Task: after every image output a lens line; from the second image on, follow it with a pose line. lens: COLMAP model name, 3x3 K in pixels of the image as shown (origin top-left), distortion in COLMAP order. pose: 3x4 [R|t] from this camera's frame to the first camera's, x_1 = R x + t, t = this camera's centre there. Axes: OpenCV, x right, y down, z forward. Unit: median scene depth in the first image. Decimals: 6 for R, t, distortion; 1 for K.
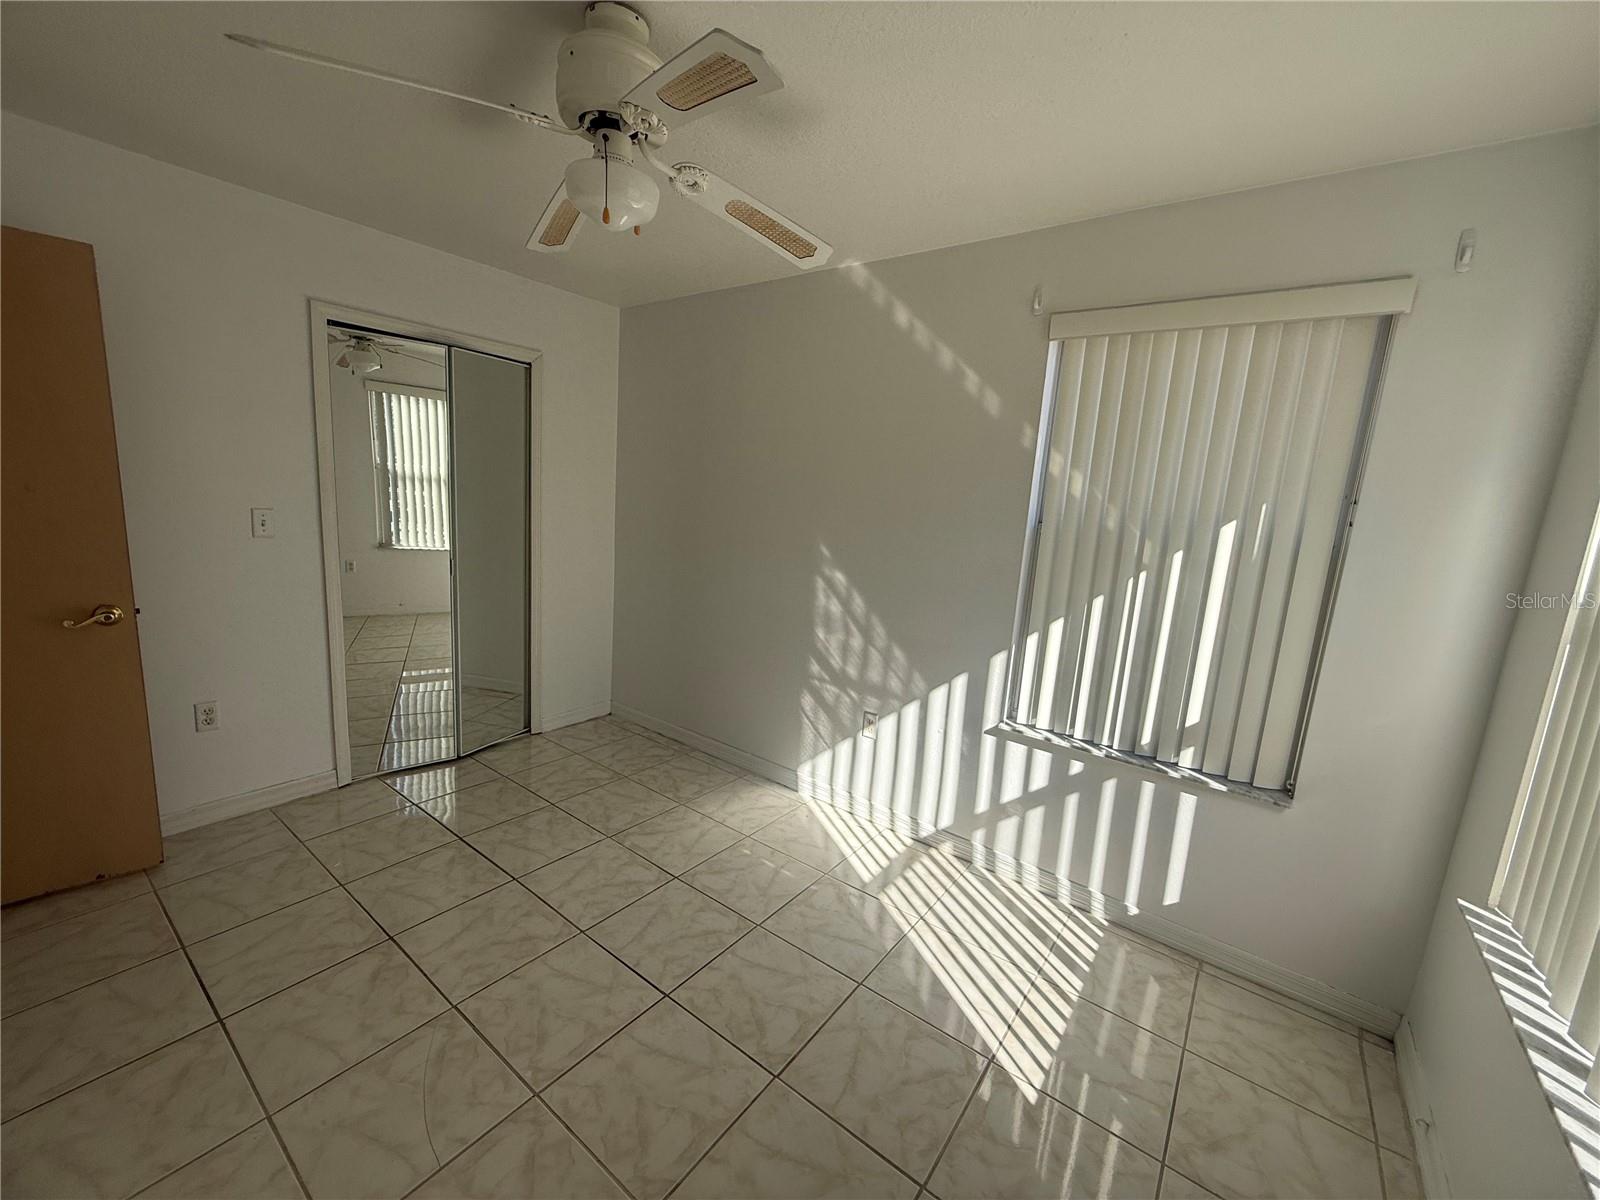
lens RADIAL K [[634.9, 0, 797.7], [0, 634.9, 600.6], [0, 0, 1]] dist [0.001719, 0.000130]
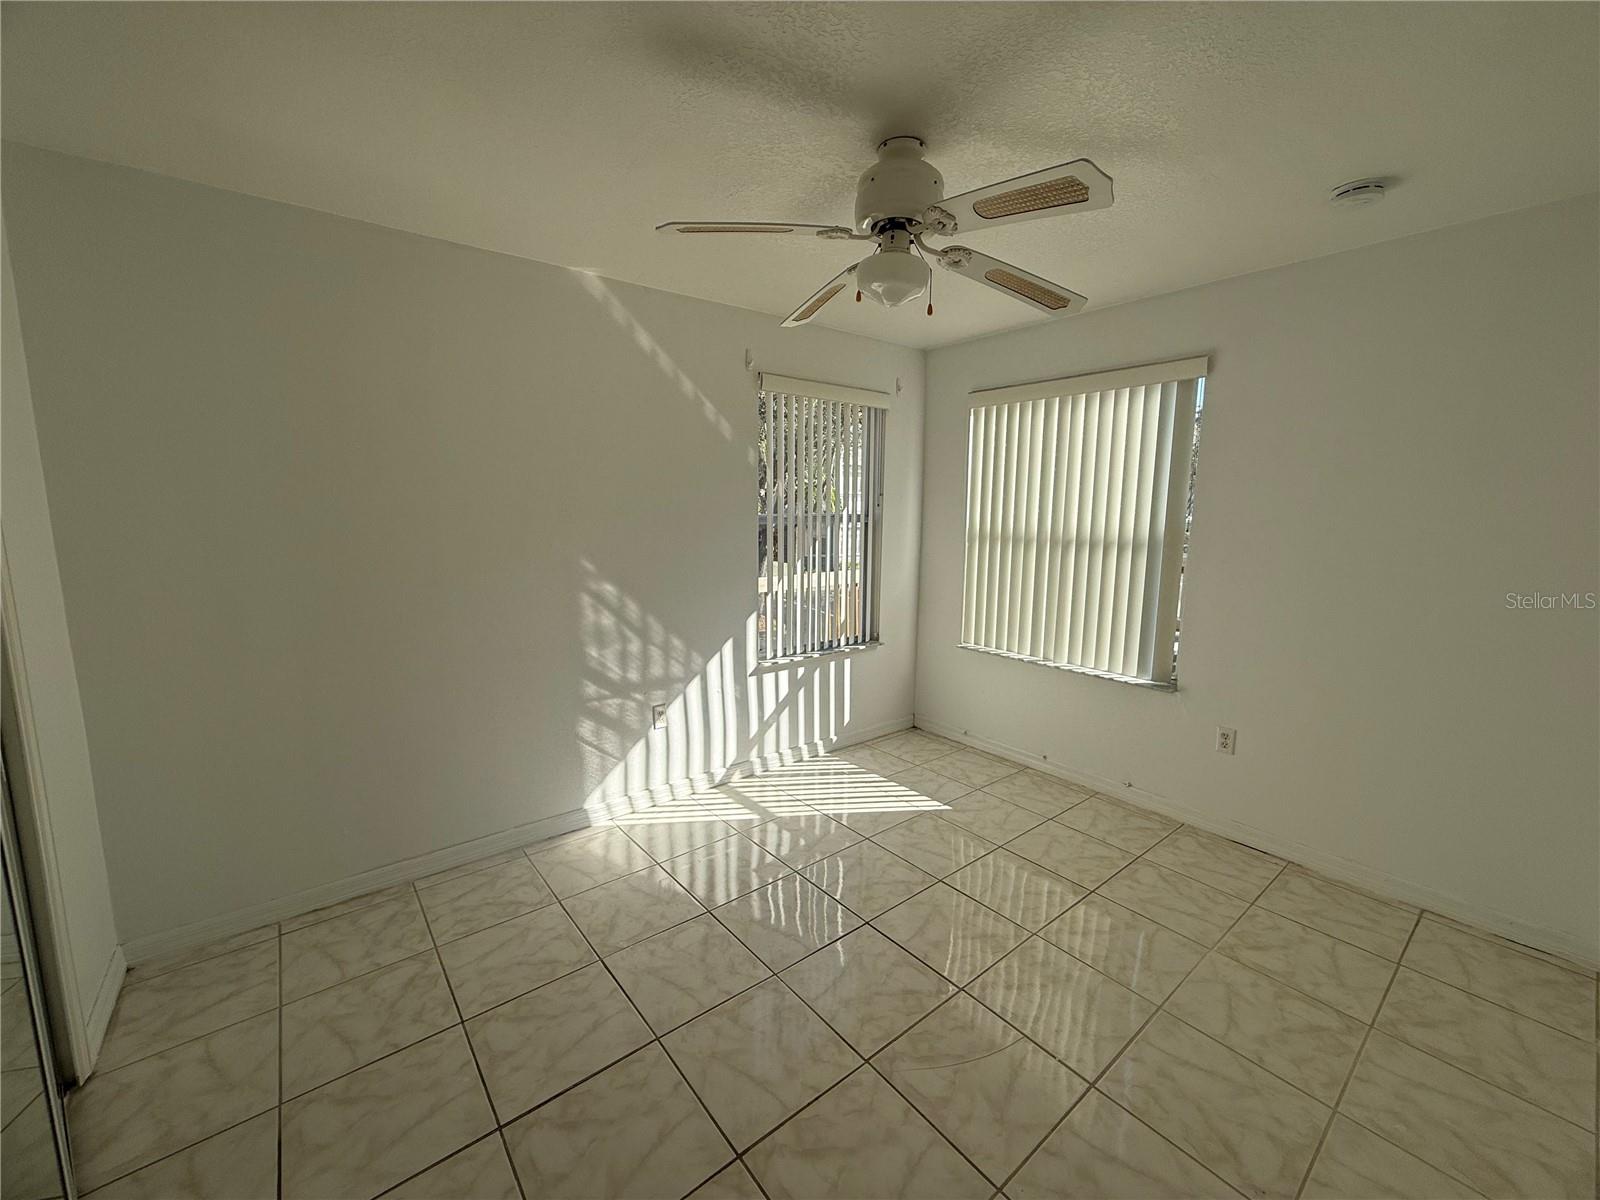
lens RADIAL K [[634.9, 0, 797.7], [0, 634.9, 600.6], [0, 0, 1]] dist [0.001719, 0.000130]
pose [[0.250377, -0.202072, 0.946825, -0.847406], [0.176339, 0.971135, 0.160629, -0.132994], [-0.951954, 0.126744, 0.278783, 0.472028]]
